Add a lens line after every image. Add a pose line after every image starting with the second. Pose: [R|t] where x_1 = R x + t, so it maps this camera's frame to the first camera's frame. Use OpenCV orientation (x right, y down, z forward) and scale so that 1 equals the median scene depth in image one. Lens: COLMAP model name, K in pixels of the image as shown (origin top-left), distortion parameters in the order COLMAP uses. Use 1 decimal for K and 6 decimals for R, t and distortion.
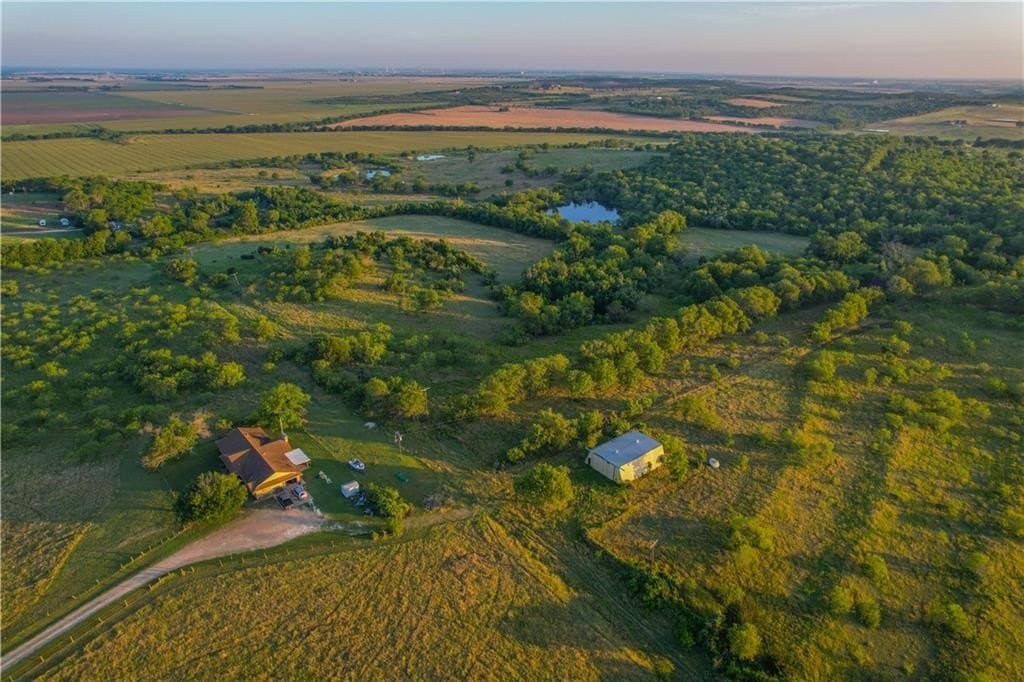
lens RADIAL K [[656.8, 0, 512.0], [0, 656.8, 341.0], [0, 0, 1]] dist [-0.080448, 0.075732]
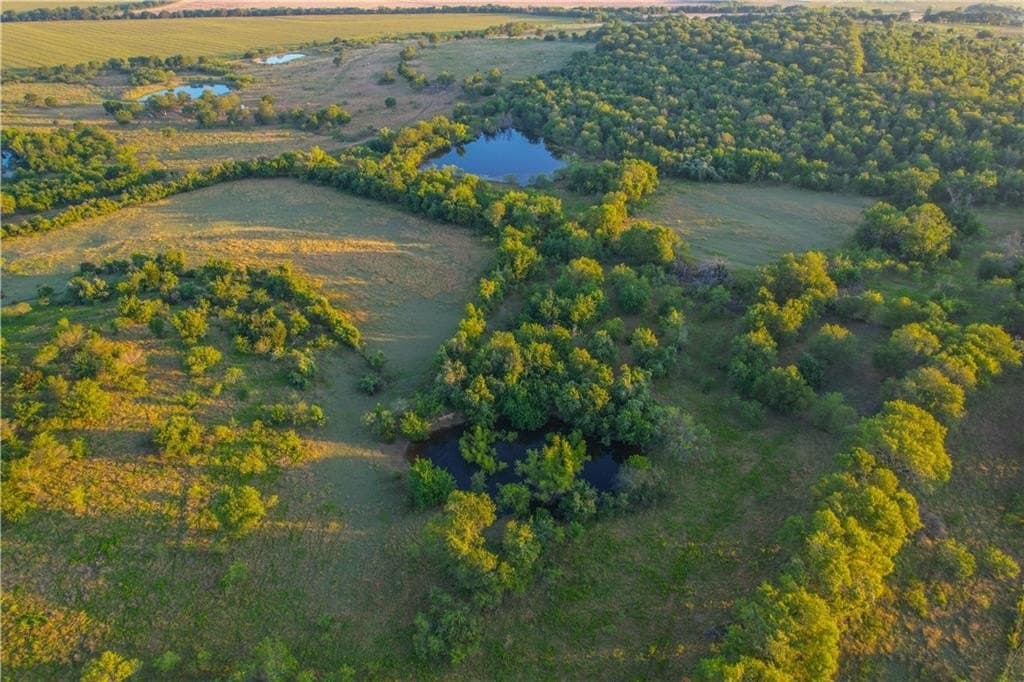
lens RADIAL K [[656.8, 0, 512.0], [0, 656.8, 341.0], [0, 0, 1]] dist [-0.080448, 0.075732]
pose [[0.985677, -0.094529, 0.139664, 0.002811], [0.068823, 0.981512, 0.178600, -0.110607], [-0.153965, -0.166430, 0.973959, 0.251193]]
